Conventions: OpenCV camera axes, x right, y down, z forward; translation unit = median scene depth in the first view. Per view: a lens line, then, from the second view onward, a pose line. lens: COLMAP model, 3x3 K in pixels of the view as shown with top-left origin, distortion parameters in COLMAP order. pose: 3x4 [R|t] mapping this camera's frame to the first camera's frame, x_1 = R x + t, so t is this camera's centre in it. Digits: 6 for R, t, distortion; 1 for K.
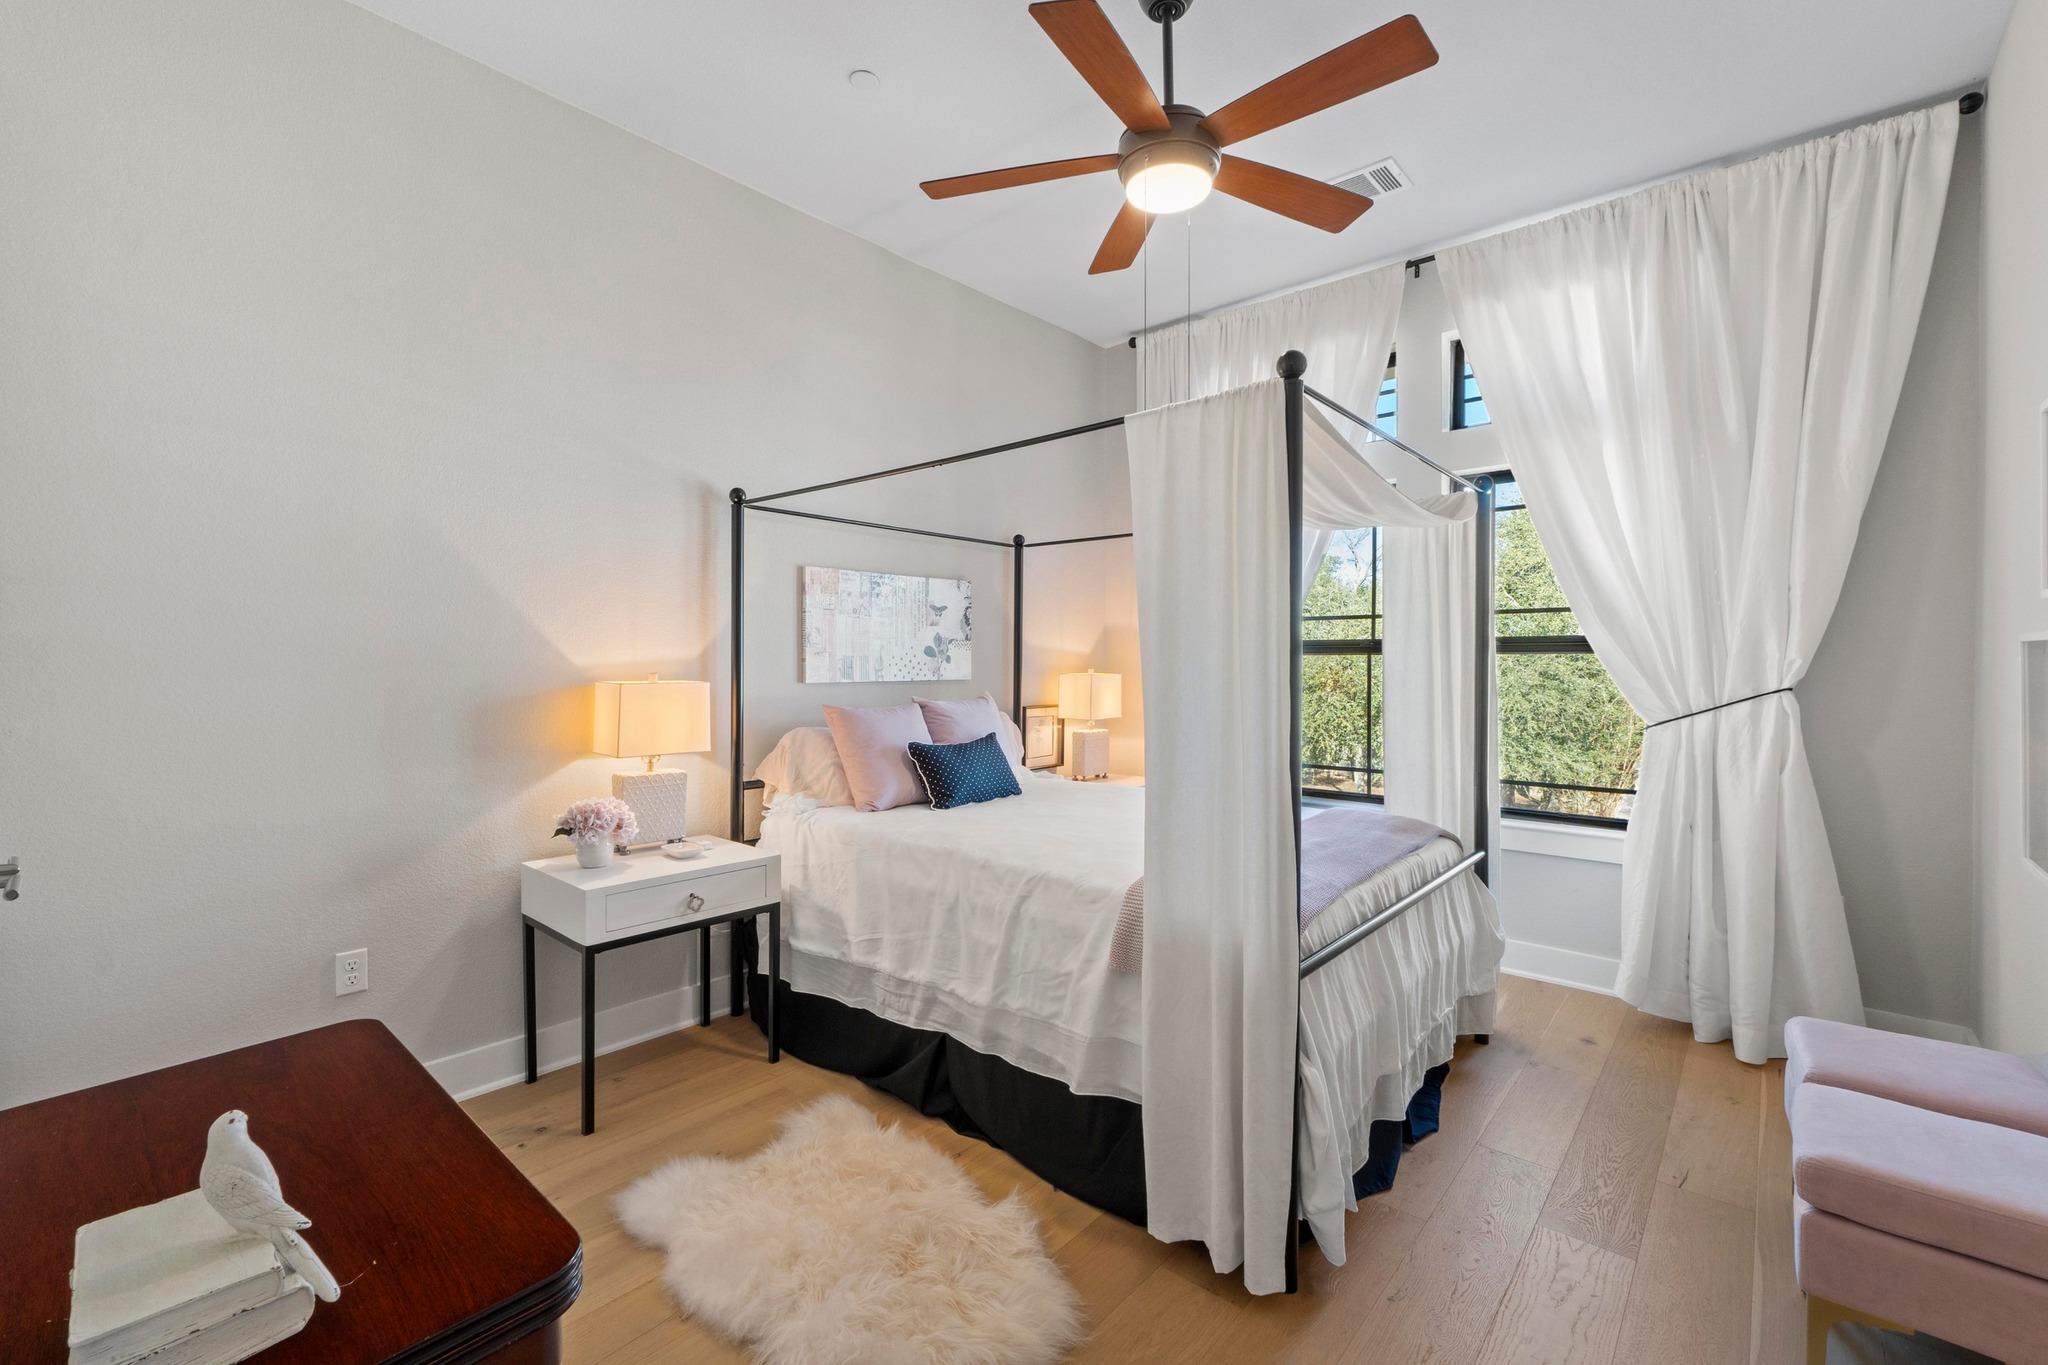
lens RADIAL K [[867.7, 0, 1020.0], [0, 867.7, 647.7], [0, 0, 1]] dist [-0.008619, -0.000096]
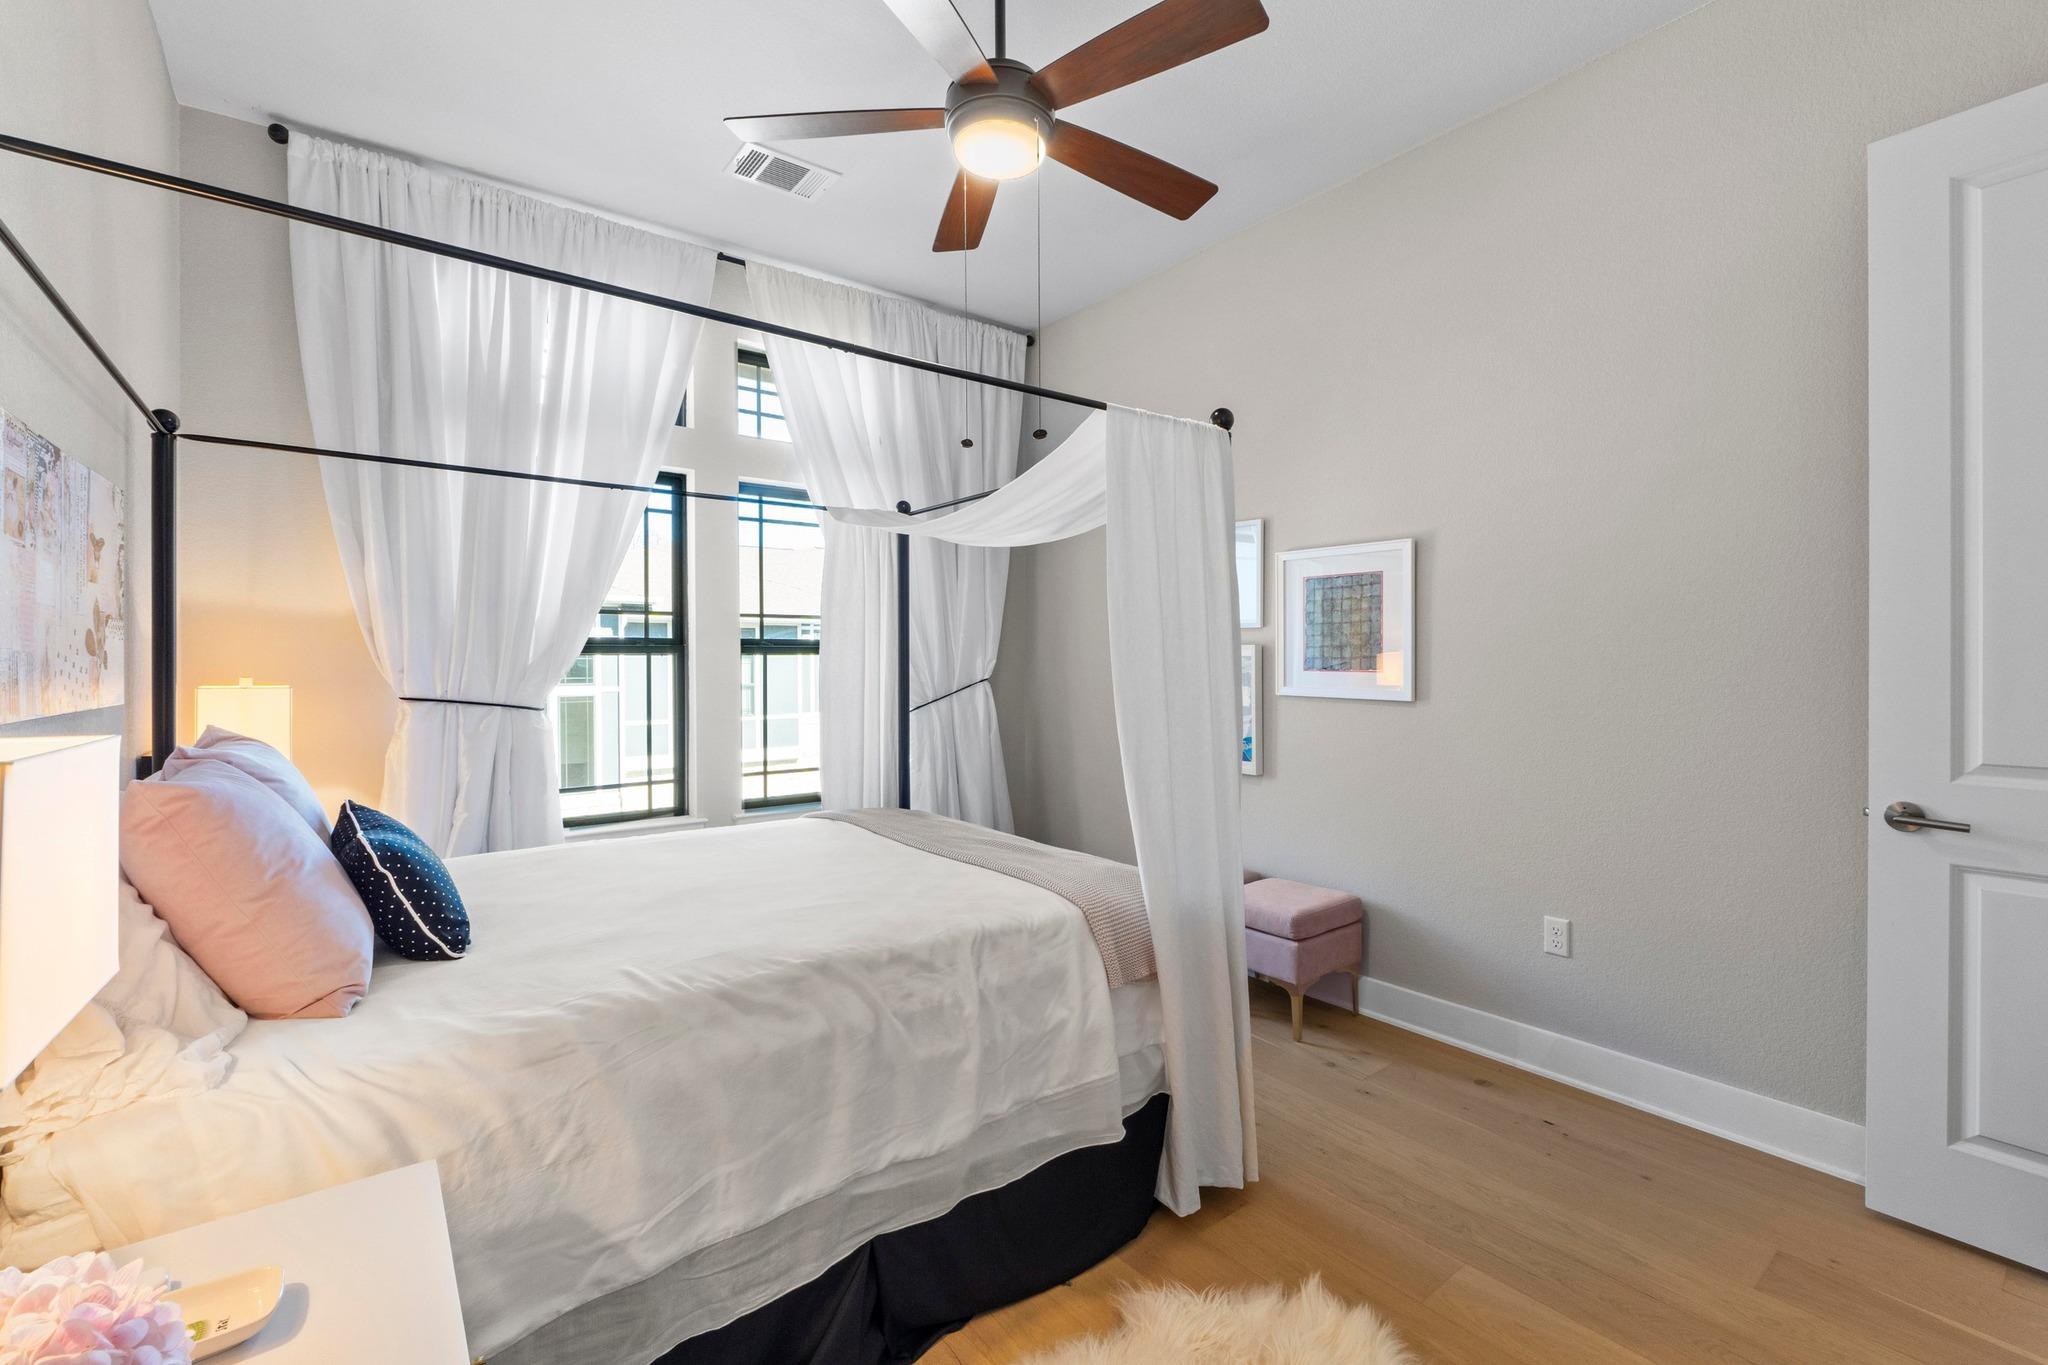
lens RADIAL K [[856.1, 0, 1011.8], [0, 856.1, 655.1], [0, 0, 1]] dist [-0.013996, -0.000035]
pose [[0.203268, 0.006898, 0.979099, -0.623827], [-0.010613, 0.999932, -0.004842, 0.012926], [-0.979066, -0.009407, 0.203327, 0.704333]]
